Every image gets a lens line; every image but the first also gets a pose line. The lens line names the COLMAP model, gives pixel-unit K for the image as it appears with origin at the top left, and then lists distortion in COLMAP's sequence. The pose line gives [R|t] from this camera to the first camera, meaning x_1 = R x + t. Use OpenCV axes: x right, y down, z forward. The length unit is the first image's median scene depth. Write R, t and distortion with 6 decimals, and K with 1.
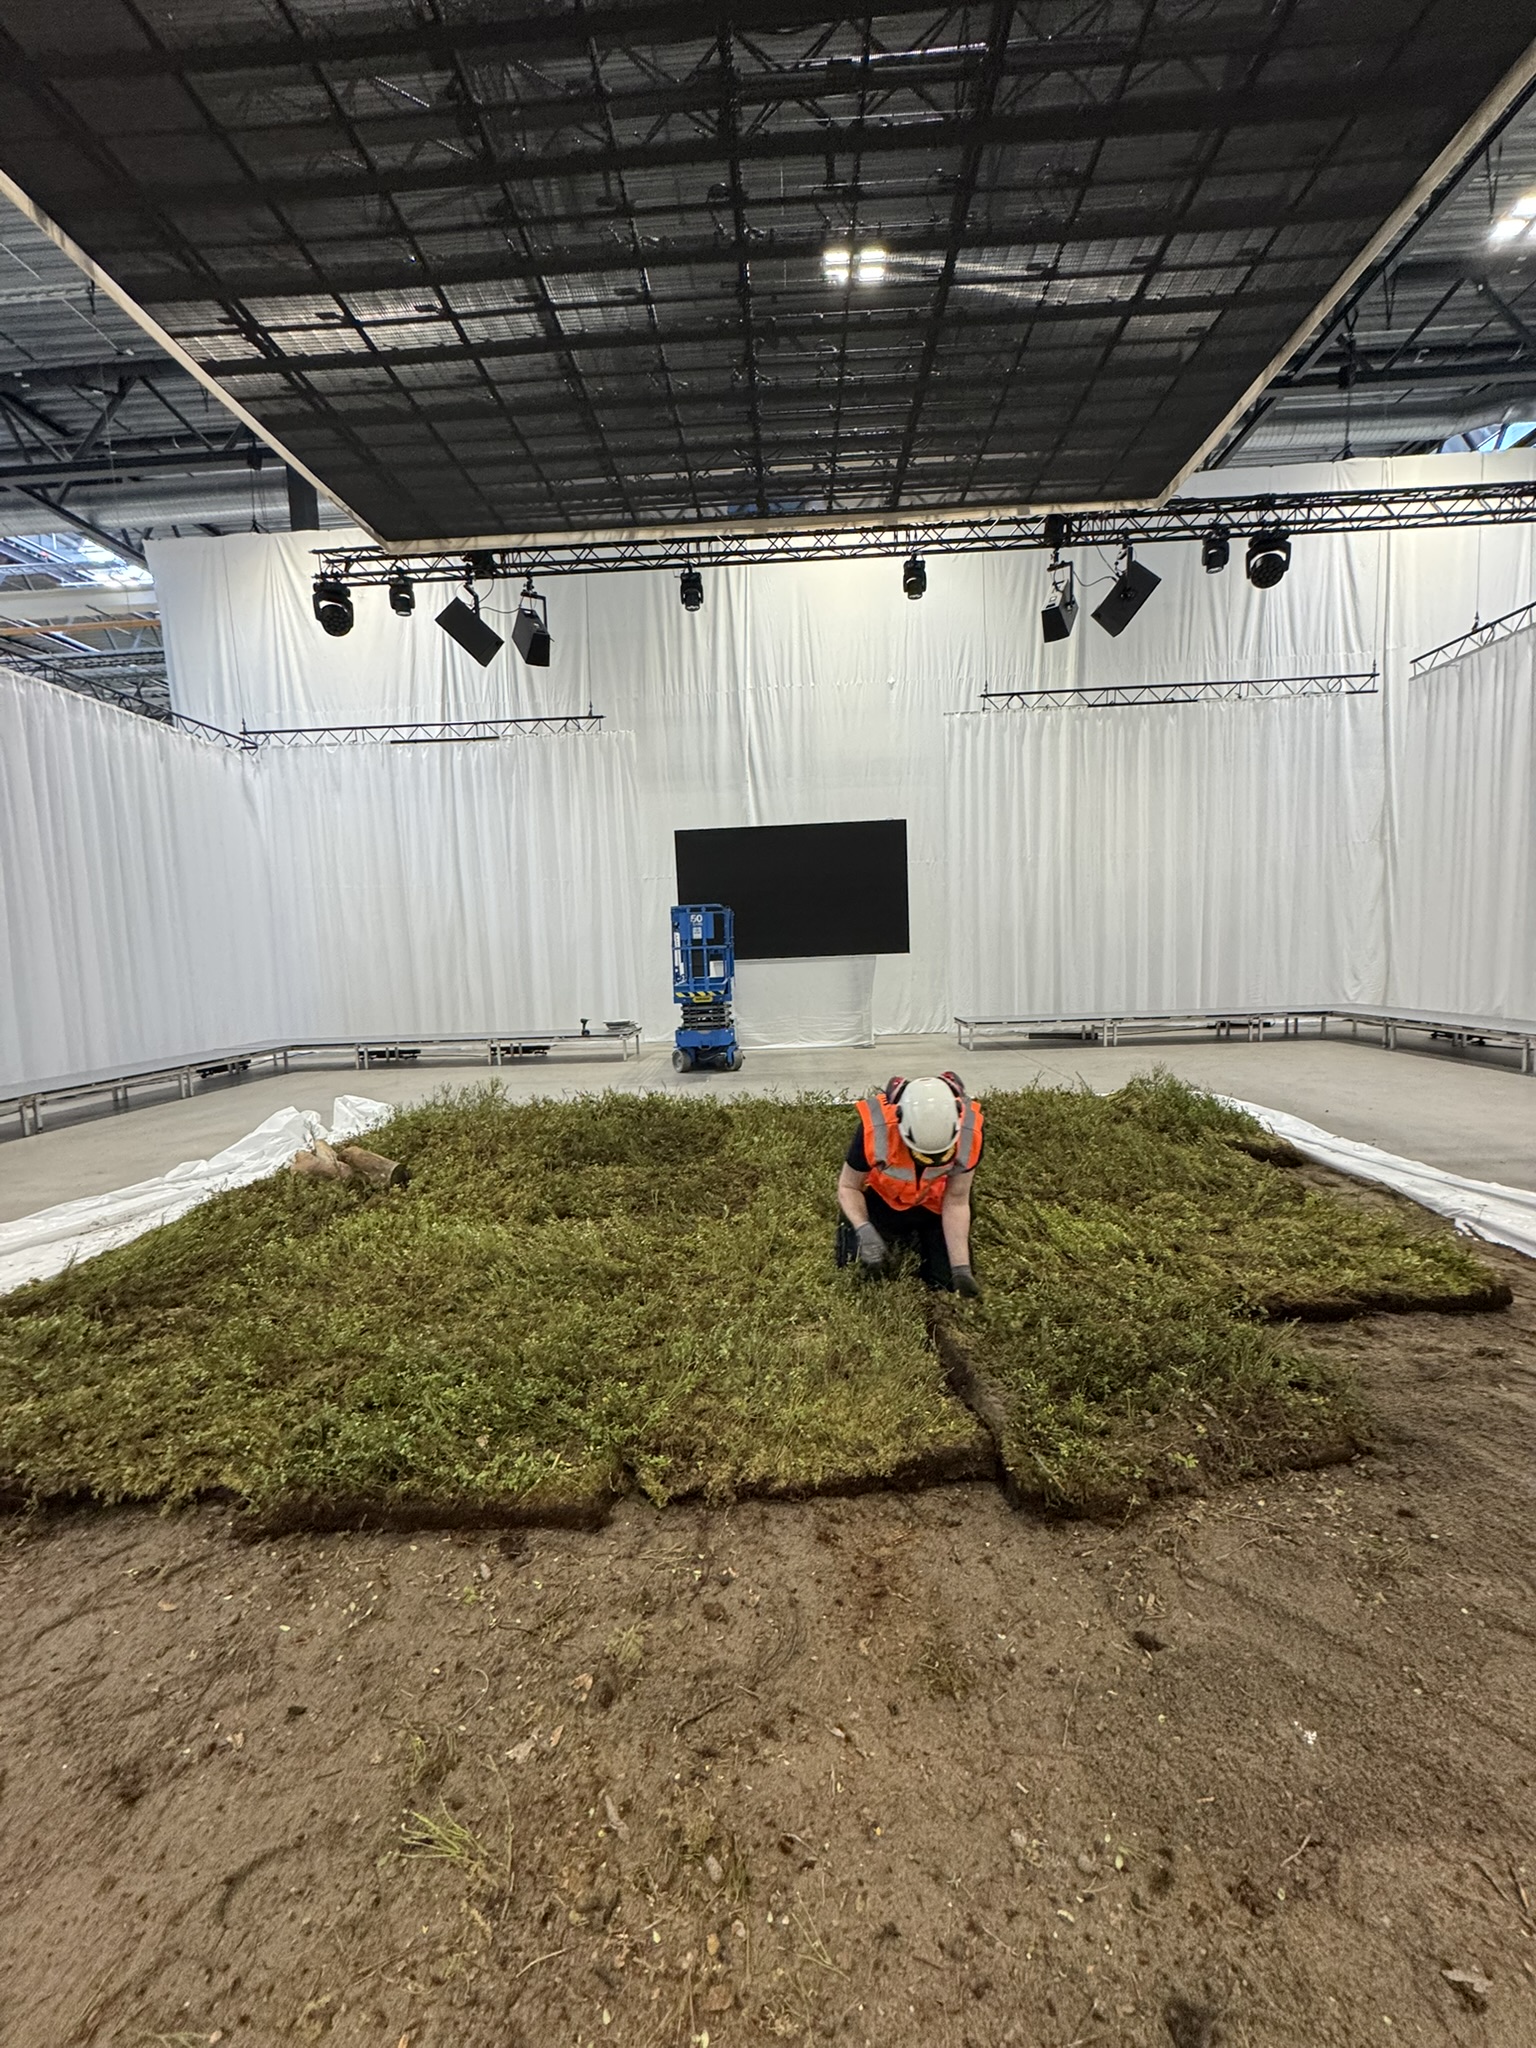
lens RADIAL K [[809.8, 0, 768.0], [0, 809.8, 1024.0], [0, 0, 1]] dist [-0.003100, -0.000075]
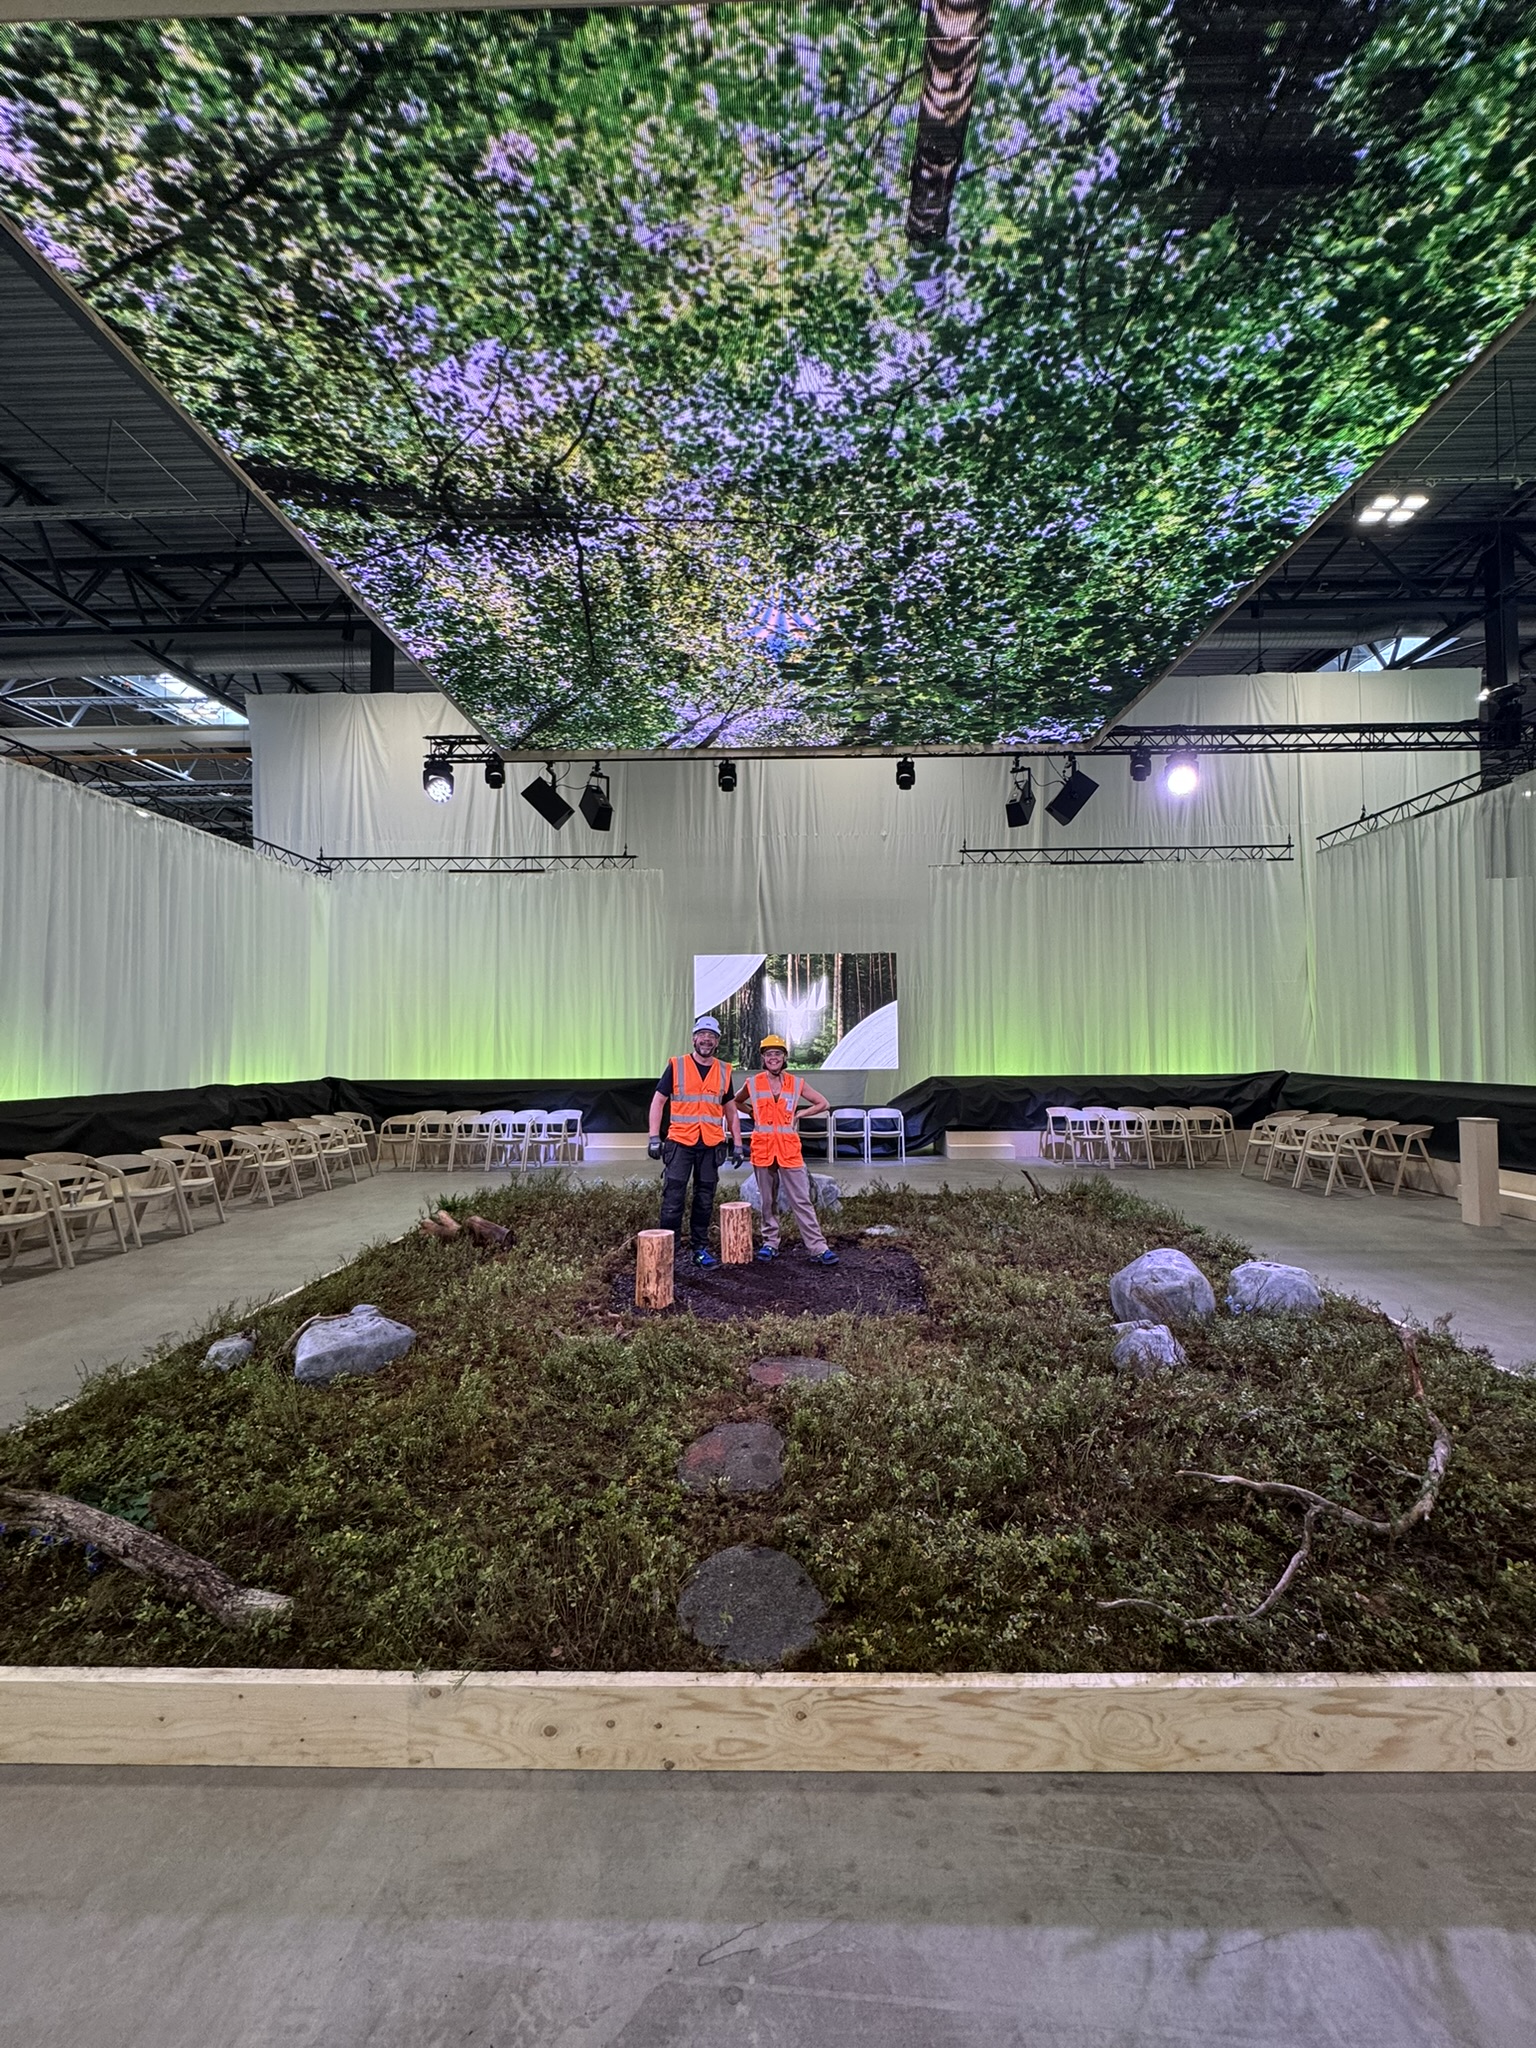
lens RADIAL K [[809.8, 0, 768.0], [0, 809.8, 1024.0], [0, 0, 1]] dist [-0.003100, -0.000075]
pose [[0.999412, 0.030521, 0.015648, -0.027387], [-0.028334, 0.991781, -0.124770, -0.002277], [-0.019327, 0.124253, 0.992062, -0.133677]]
